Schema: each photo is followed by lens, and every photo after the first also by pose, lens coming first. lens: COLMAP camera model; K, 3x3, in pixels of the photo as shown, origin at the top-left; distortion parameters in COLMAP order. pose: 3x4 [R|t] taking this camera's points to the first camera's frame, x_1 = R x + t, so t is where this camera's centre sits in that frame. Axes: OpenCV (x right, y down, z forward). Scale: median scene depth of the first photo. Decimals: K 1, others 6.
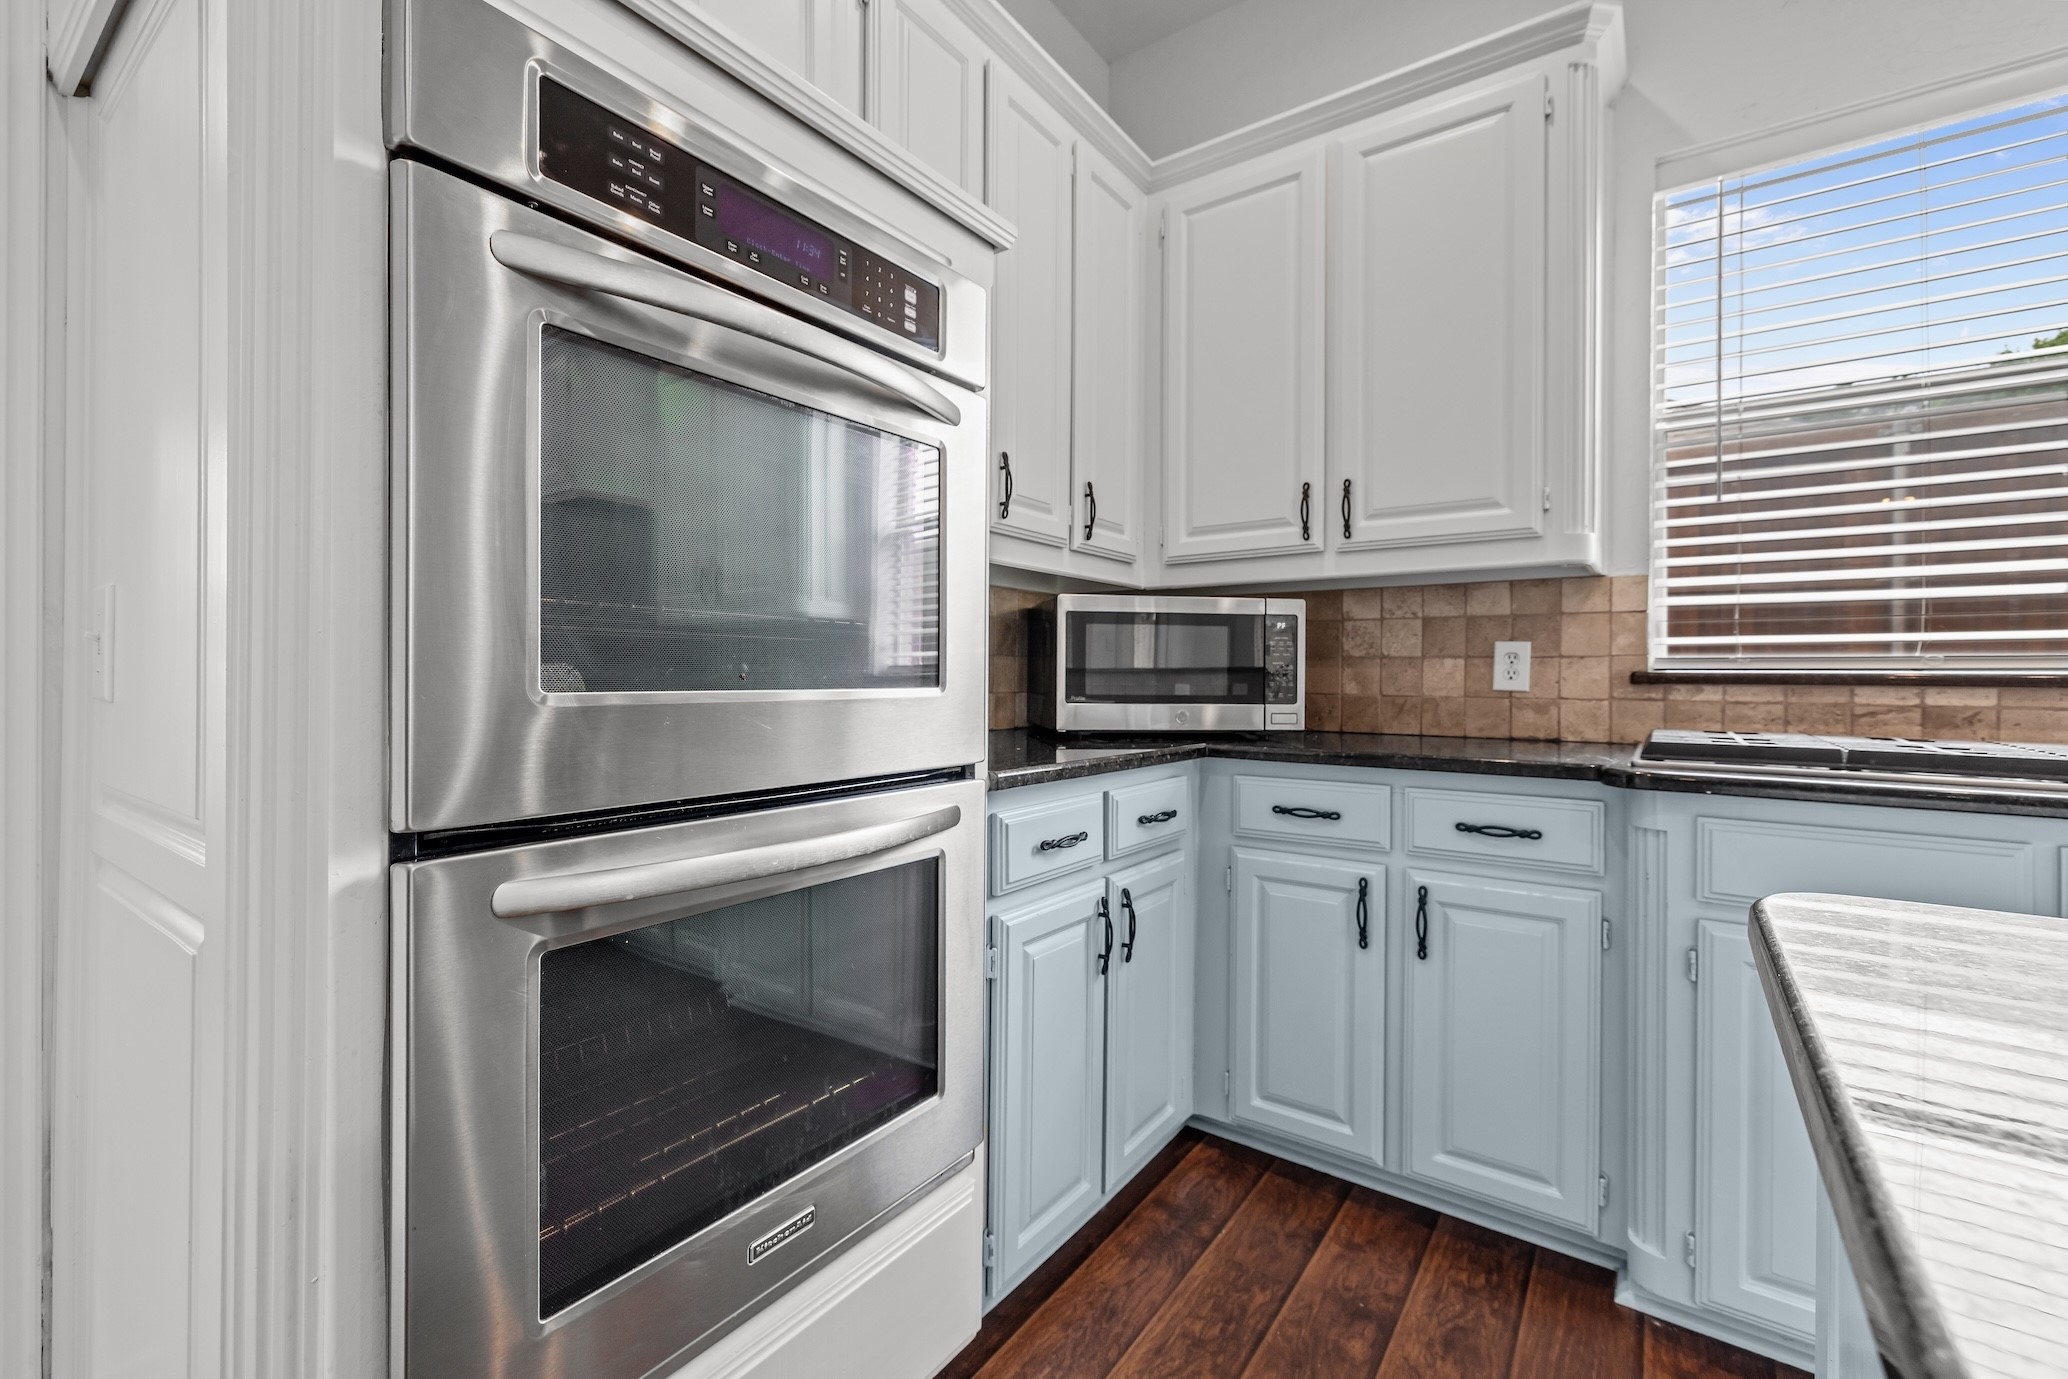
lens RADIAL K [[877.4, 0, 1017.9], [0, 877.4, 675.9], [0, 0, 1]] dist [-0.000589, -0.000624]
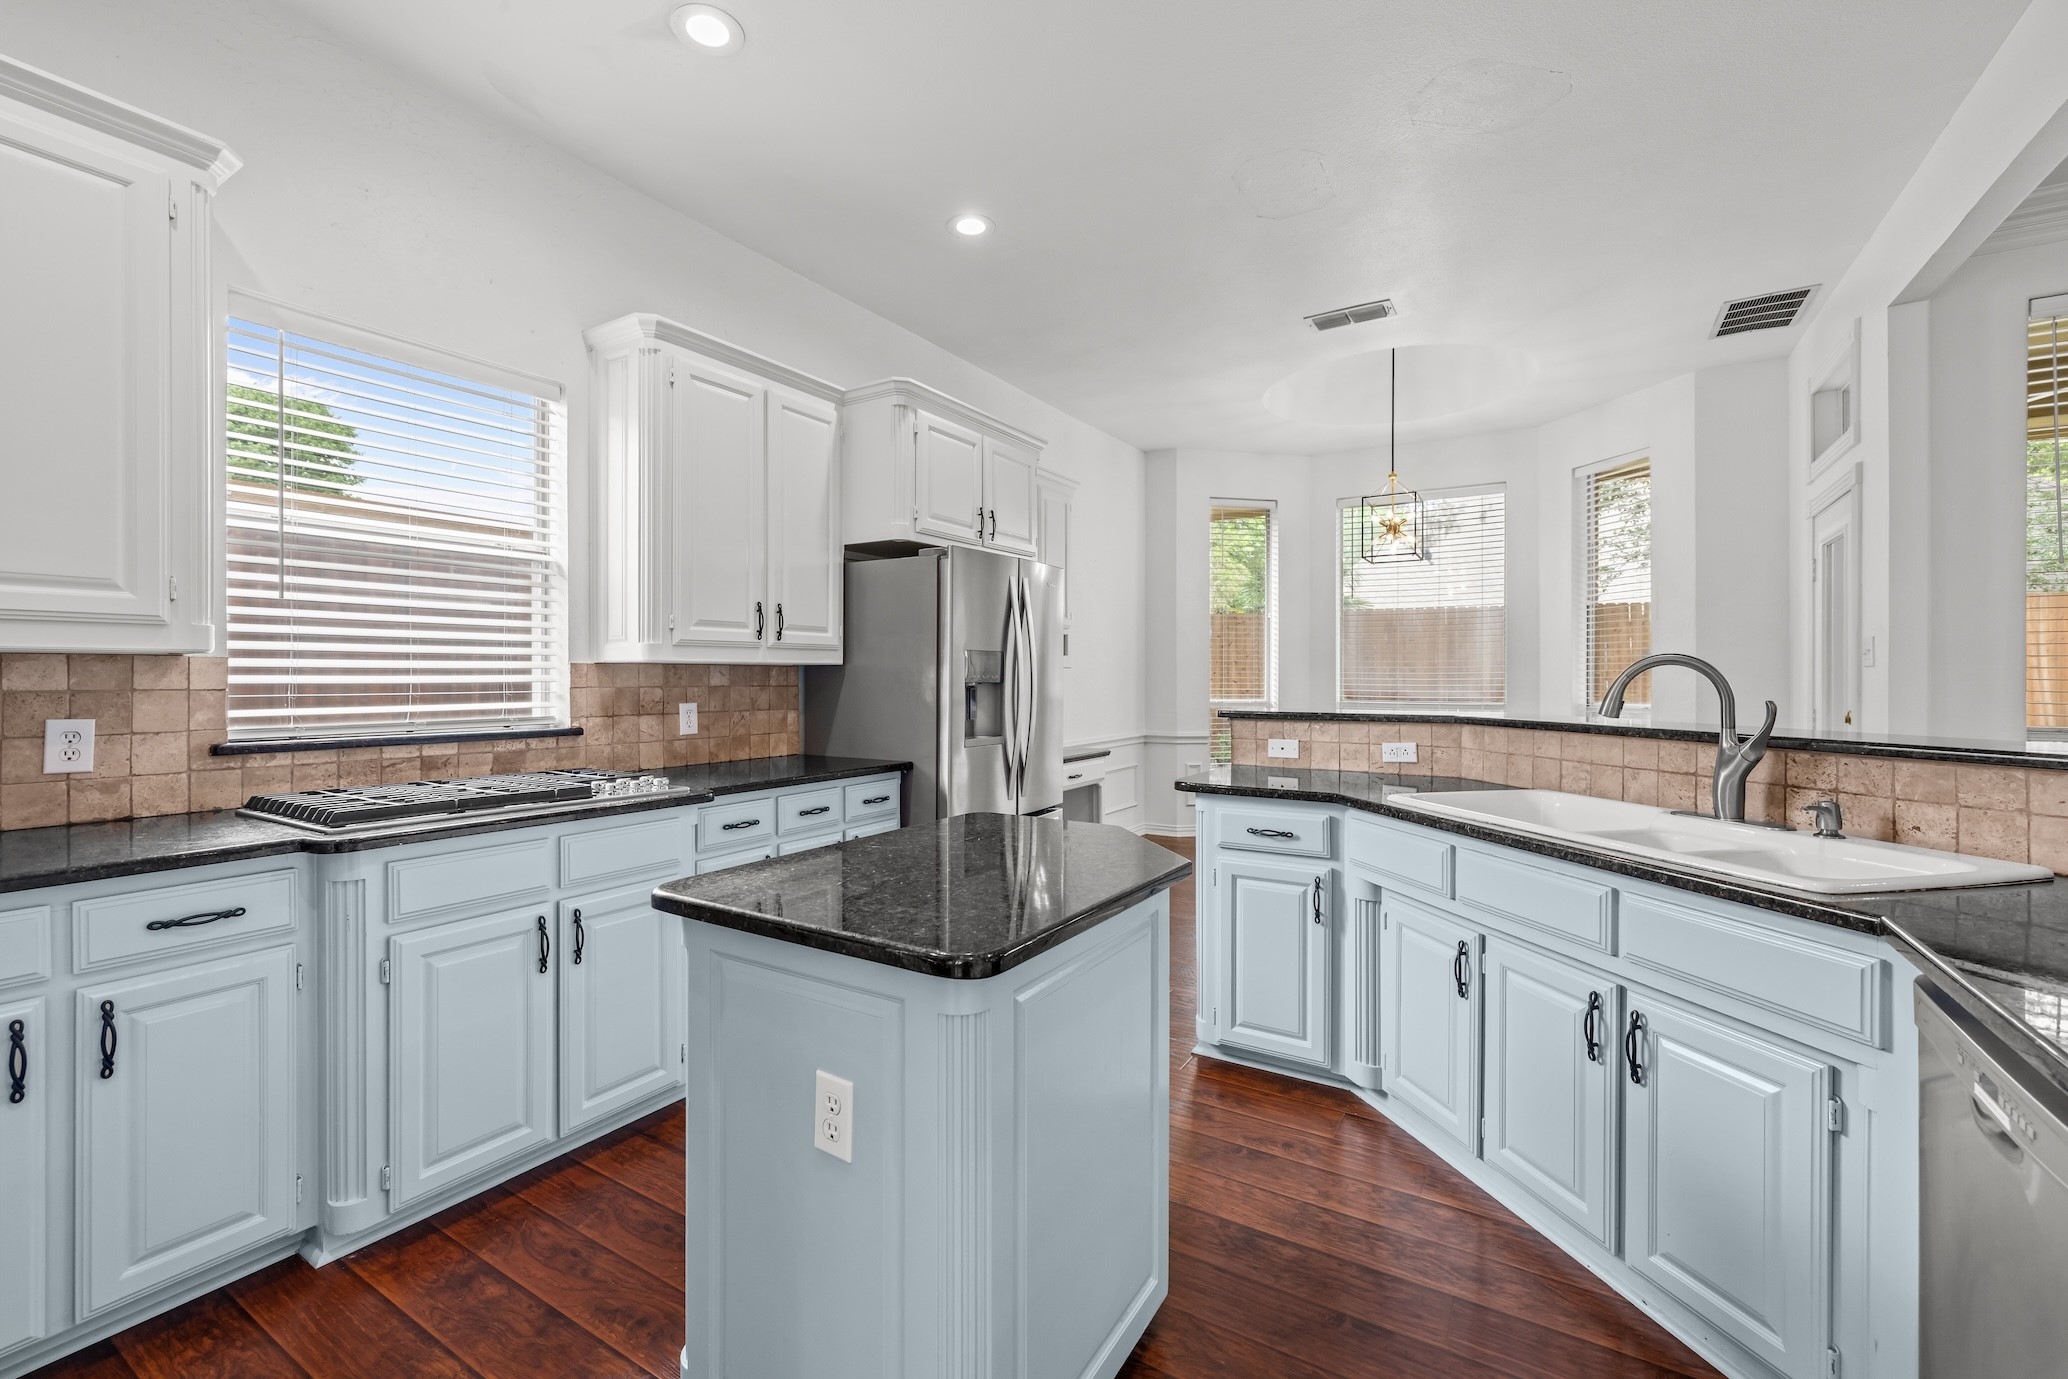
lens RADIAL K [[877.4, 0, 1017.9], [0, 877.4, 675.9], [0, 0, 1]] dist [-0.000589, -0.000624]
pose [[-0.066353, -0.007633, 0.997767, -0.464876], [-0.000028, 0.999971, 0.007648, -0.100758], [-0.997796, 0.000479, -0.066351, 0.069446]]
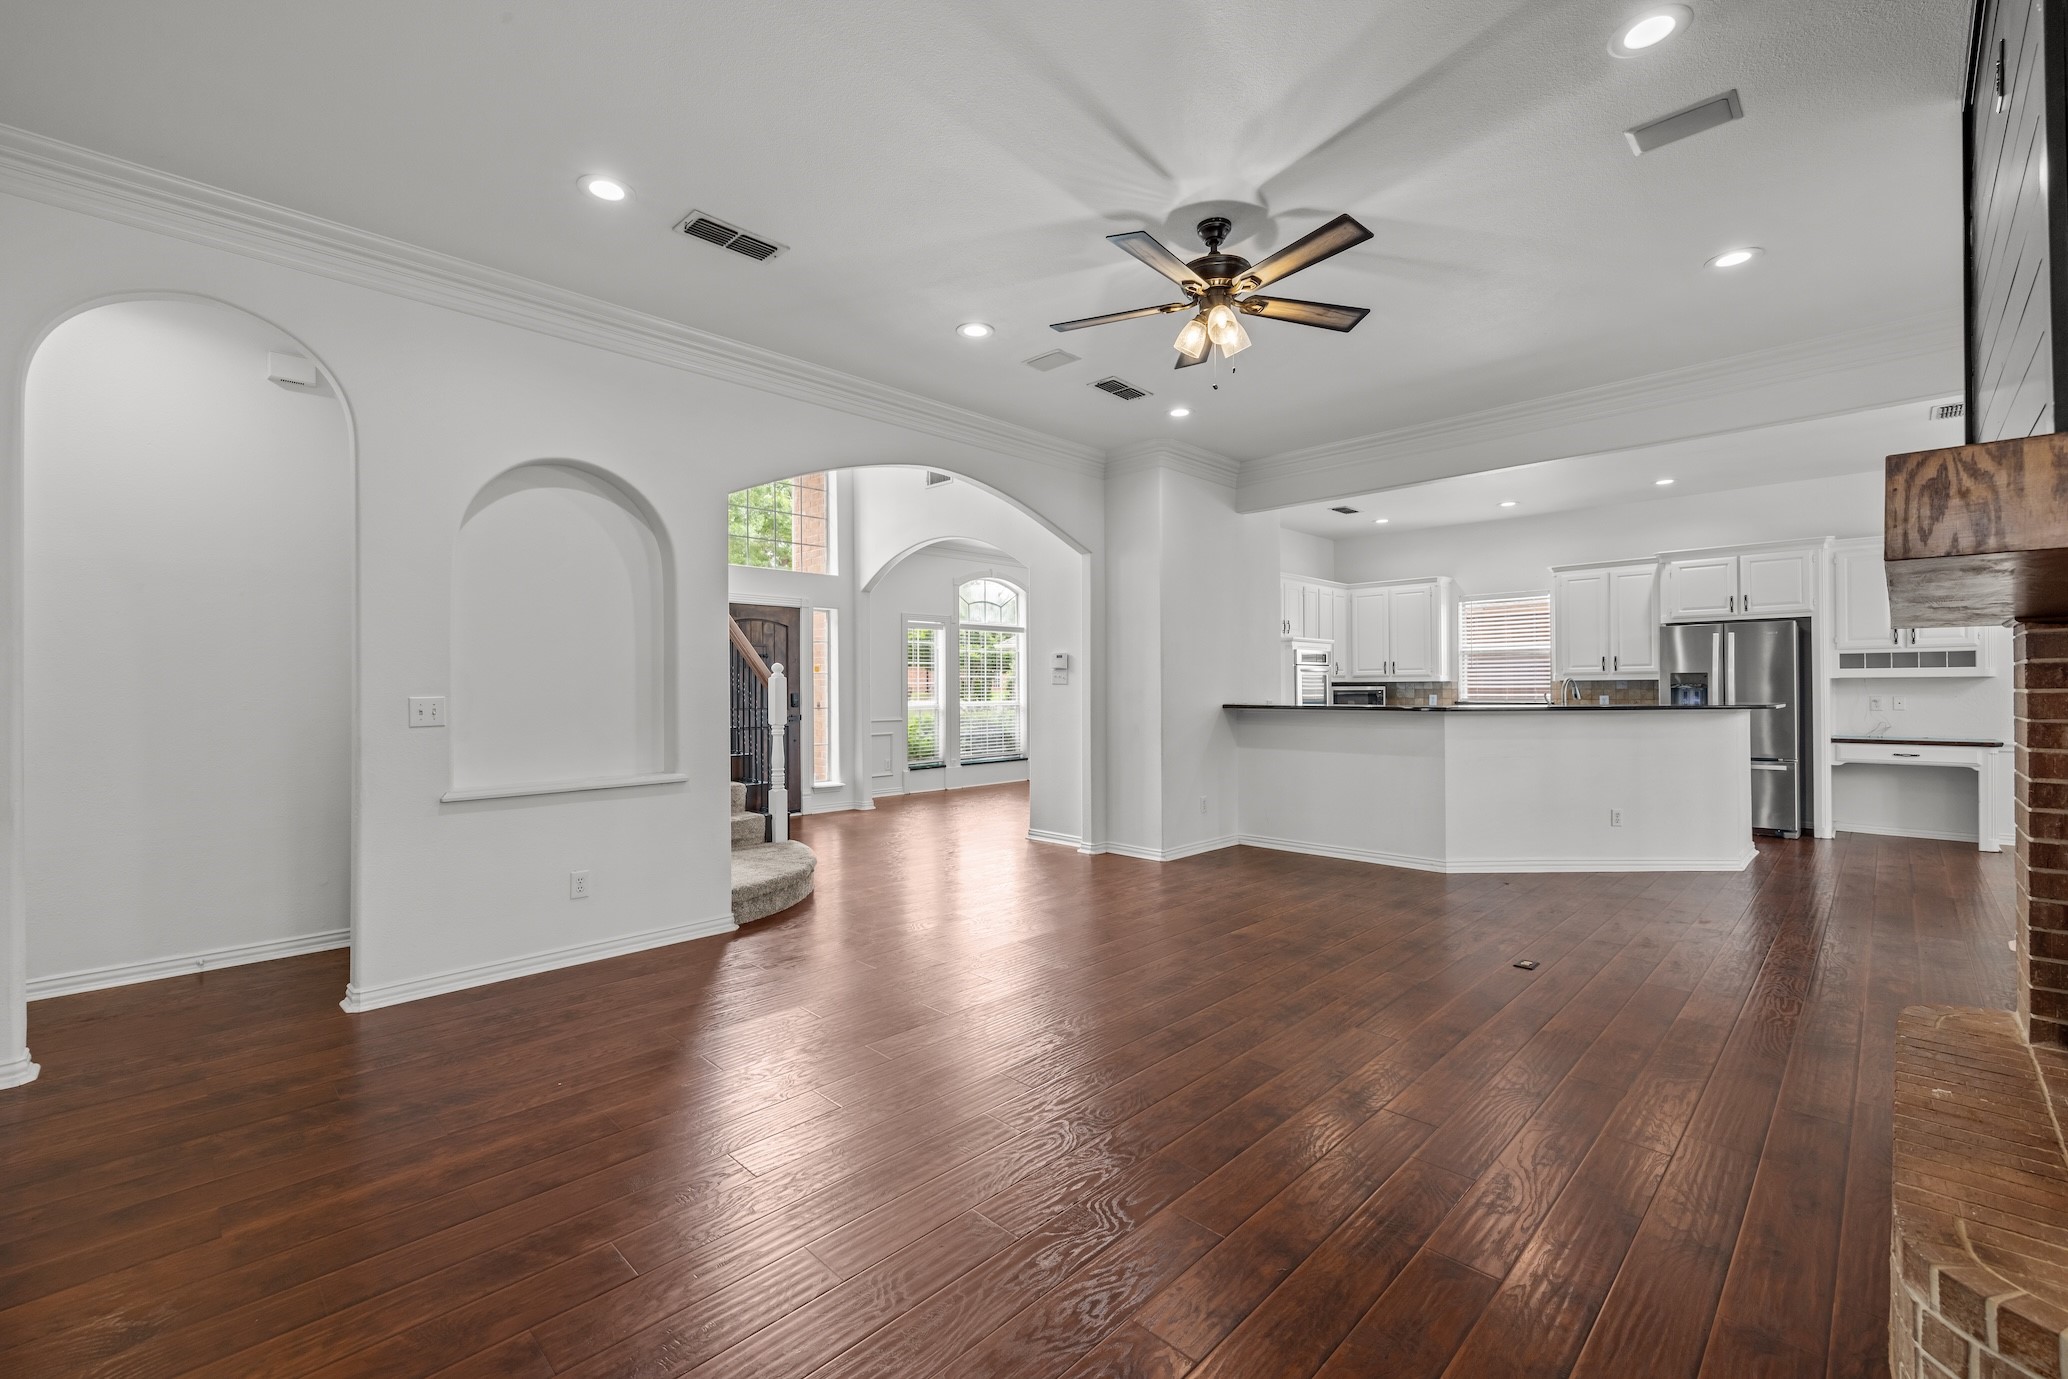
lens RADIAL K [[877.4, 0, 1017.9], [0, 877.4, 675.9], [0, 0, 1]] dist [-0.000589, -0.000624]
pose [[0.987104, -0.014723, -0.159402, -0.920533], [0.012410, 0.999803, -0.015501, -0.102336], [0.159599, 0.013323, 0.987092, -4.220636]]
